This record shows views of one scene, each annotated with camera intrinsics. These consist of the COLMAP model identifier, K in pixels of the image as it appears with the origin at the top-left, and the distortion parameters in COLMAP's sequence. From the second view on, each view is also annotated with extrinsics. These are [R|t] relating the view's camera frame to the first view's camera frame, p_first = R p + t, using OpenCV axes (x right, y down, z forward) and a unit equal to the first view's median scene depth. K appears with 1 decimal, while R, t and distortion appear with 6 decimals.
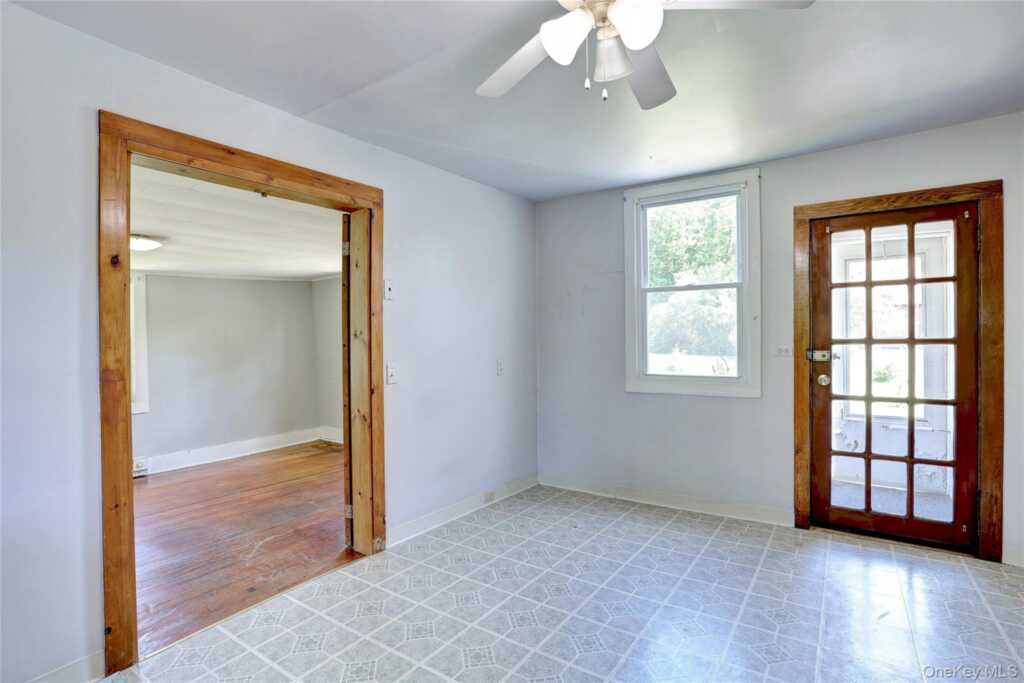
lens RADIAL K [[499.5, 0, 514.2], [0, 499.5, 337.2], [0, 0, 1]] dist [-0.089618, 0.038936]
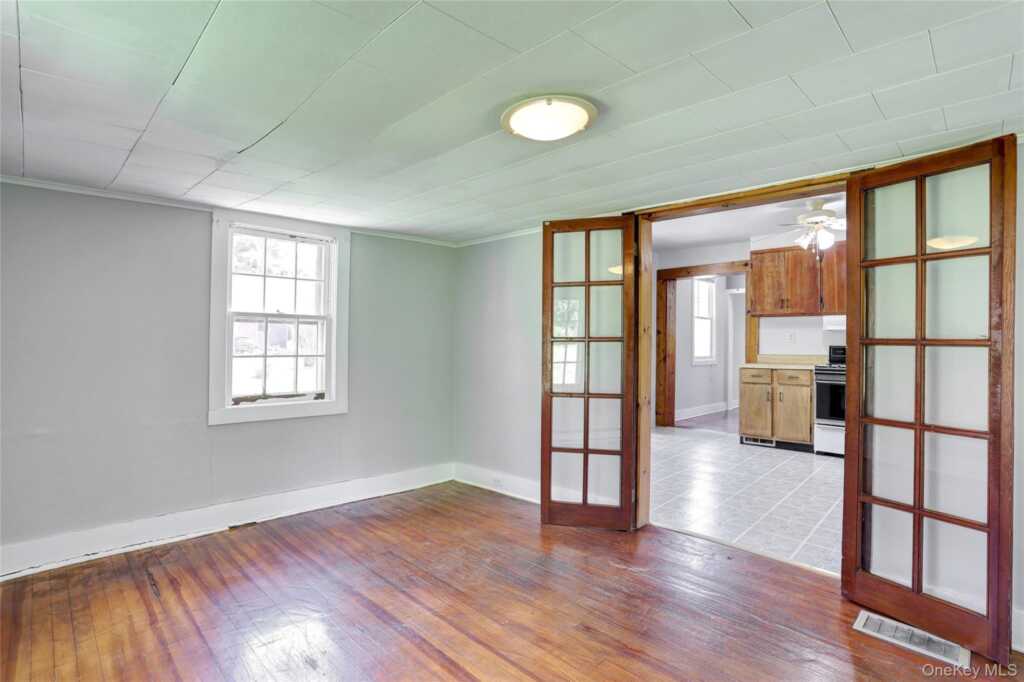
lens RADIAL K [[491.9, 0, 508.4], [0, 491.9, 339.6], [0, 0, 1]] dist [-0.092239, 0.036655]
pose [[0.181174, 0.008632, 0.983413, -1.543715], [-0.002072, 0.999963, -0.008395, 0.027703], [-0.983449, -0.000517, 0.181185, 1.170569]]
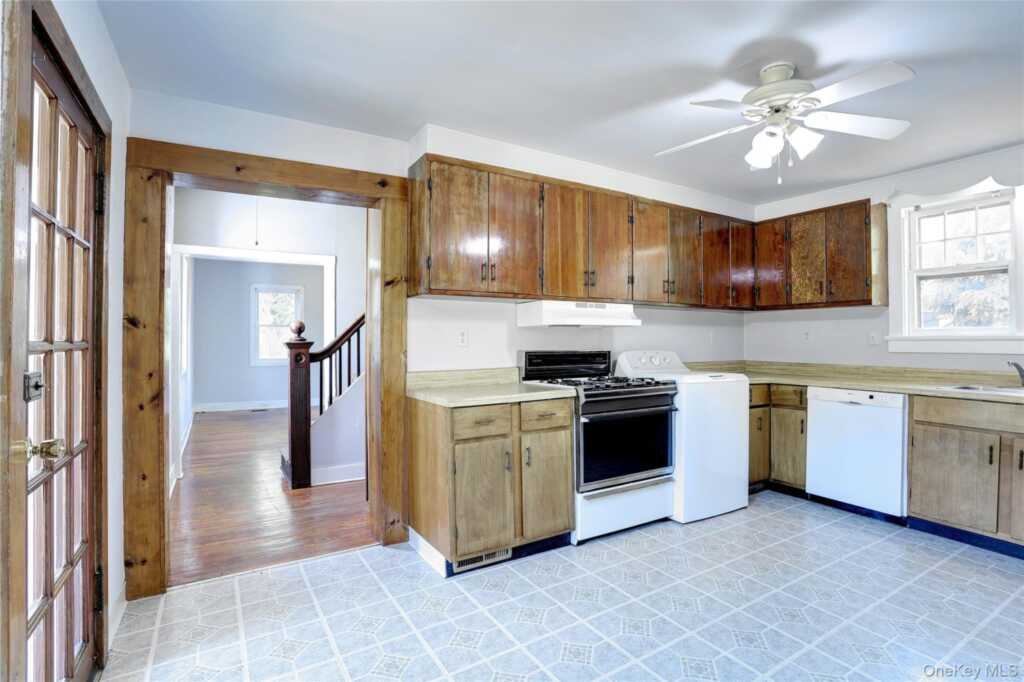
lens RADIAL K [[499.5, 0, 514.2], [0, 499.5, 336.7], [0, 0, 1]] dist [-0.089618, 0.038936]
pose [[-0.913848, 0.014818, 0.405787, 0.165847], [0.012087, 0.999884, -0.009292, 0.007995], [-0.405877, -0.003587, -0.913920, 1.361145]]
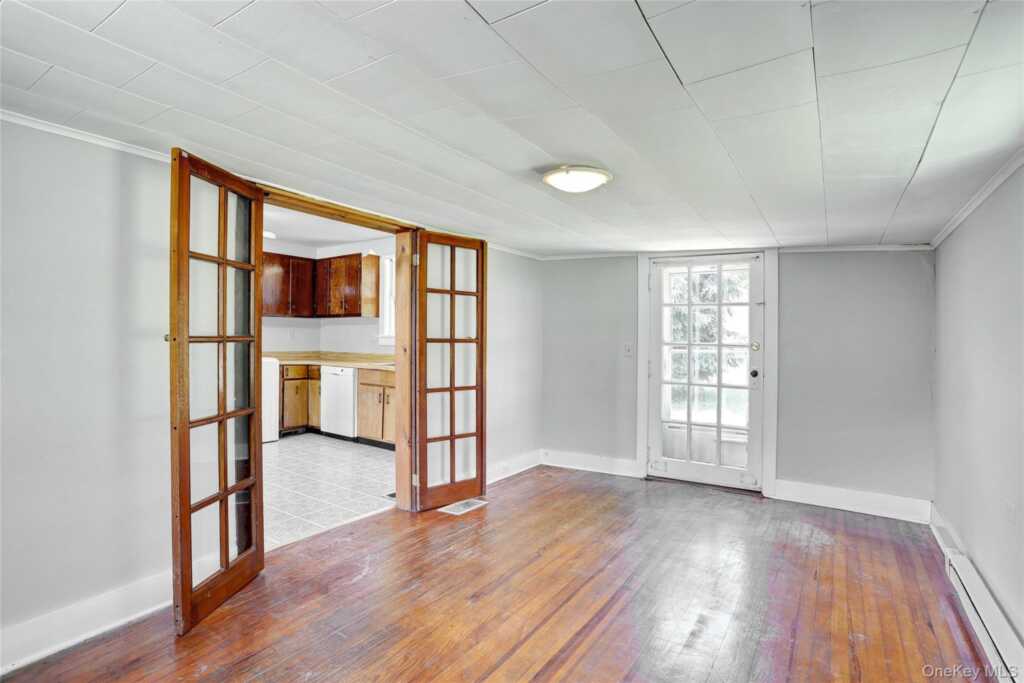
lens RADIAL K [[499.5, 0, 514.2], [0, 499.5, 337.2], [0, 0, 1]] dist [-0.089618, 0.038936]
pose [[-0.999804, 0.003793, -0.019434, -0.845655], [0.003769, 0.999992, 0.001270, 0.014691], [0.019439, 0.001197, -0.999810, 2.038435]]
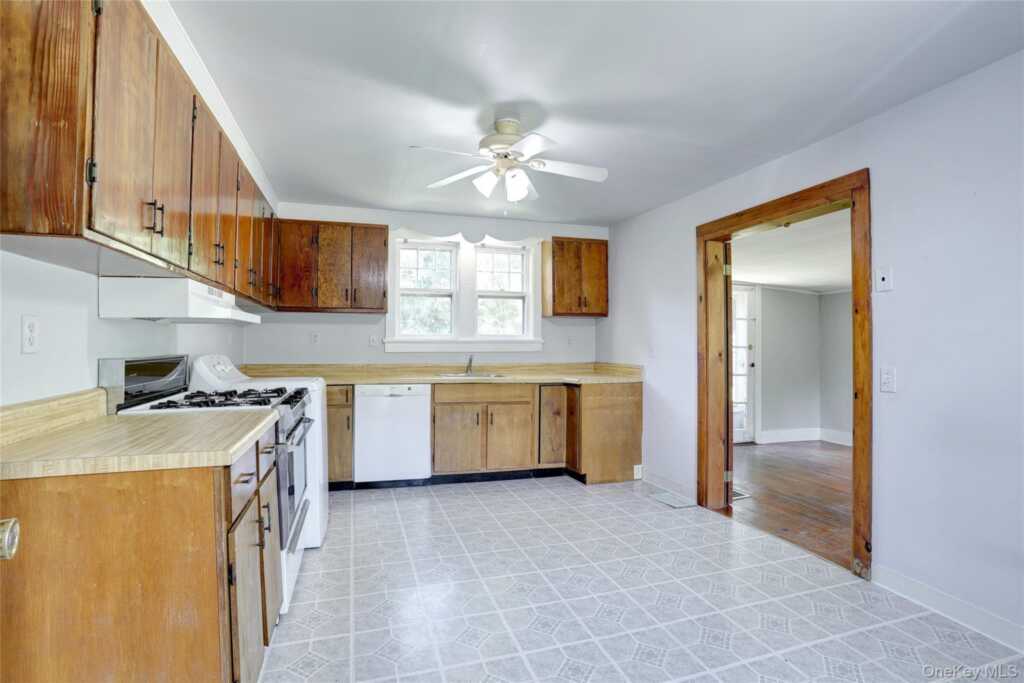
lens RADIAL K [[491.9, 0, 508.4], [0, 491.9, 340.1], [0, 0, 1]] dist [-0.092239, 0.036655]
pose [[-0.615734, 0.003887, -0.787945, 0.832816], [0.001275, 0.999991, 0.003937, 0.002960], [0.787953, 0.001420, -0.615734, 1.074112]]
